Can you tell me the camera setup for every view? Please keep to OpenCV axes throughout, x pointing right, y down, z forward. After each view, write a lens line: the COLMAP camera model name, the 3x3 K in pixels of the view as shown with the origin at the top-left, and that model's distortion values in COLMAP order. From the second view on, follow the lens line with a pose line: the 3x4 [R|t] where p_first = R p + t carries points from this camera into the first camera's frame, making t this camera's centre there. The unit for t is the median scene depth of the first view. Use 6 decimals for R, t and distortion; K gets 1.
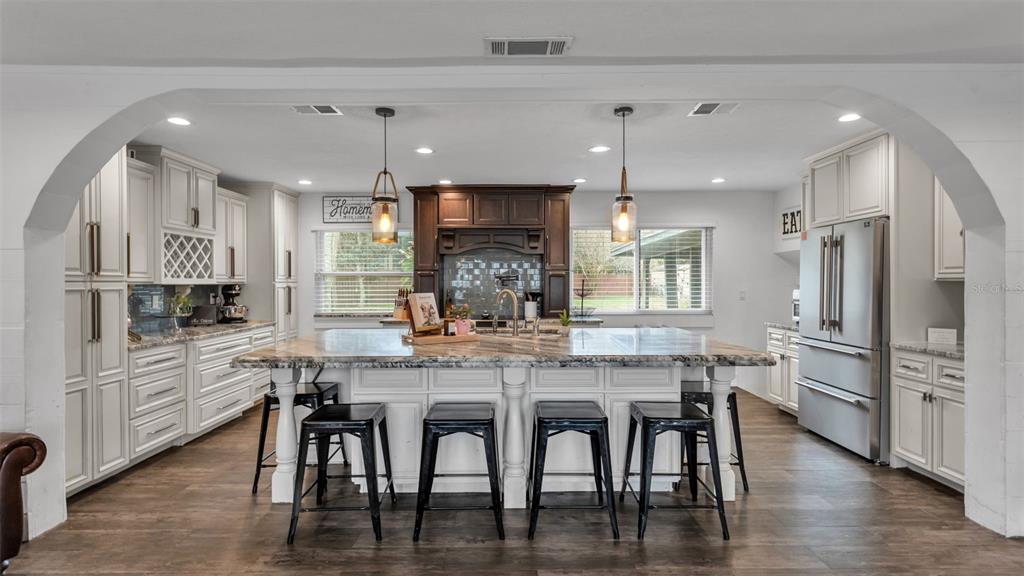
lens RADIAL K [[496.8, 0, 512.2], [0, 496.8, 285.2], [0, 0, 1]] dist [0.000986, -0.000386]
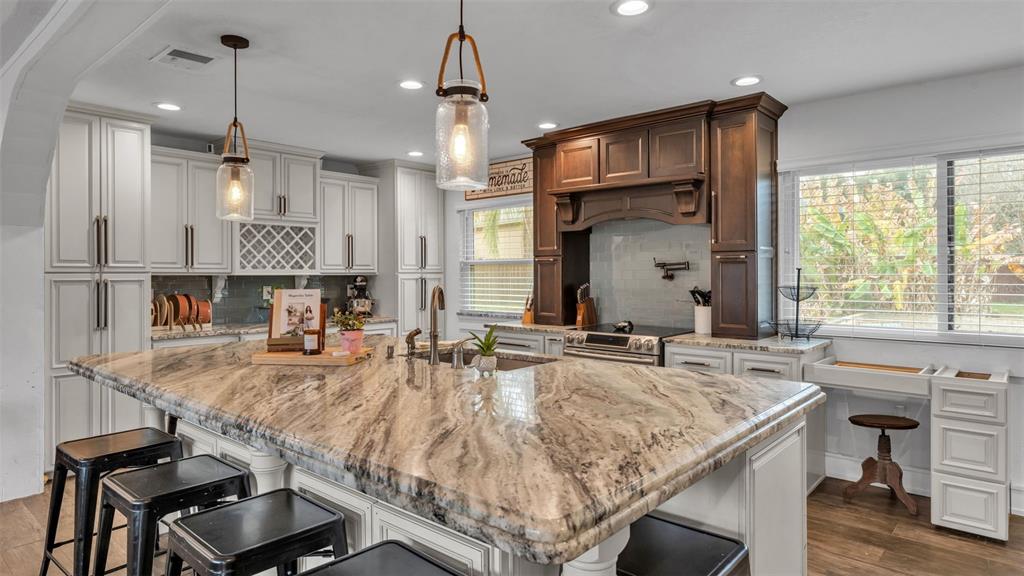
lens RADIAL K [[596.1, 0, 513.7], [0, 596.1, 276.8], [0, 0, 1]] dist [0.004968, 0.001449]
pose [[0.744193, 0.003994, -0.667953, 0.431436], [-0.003134, 0.999992, 0.002487, -0.003420], [0.667957, 0.000242, 0.744200, 0.416764]]
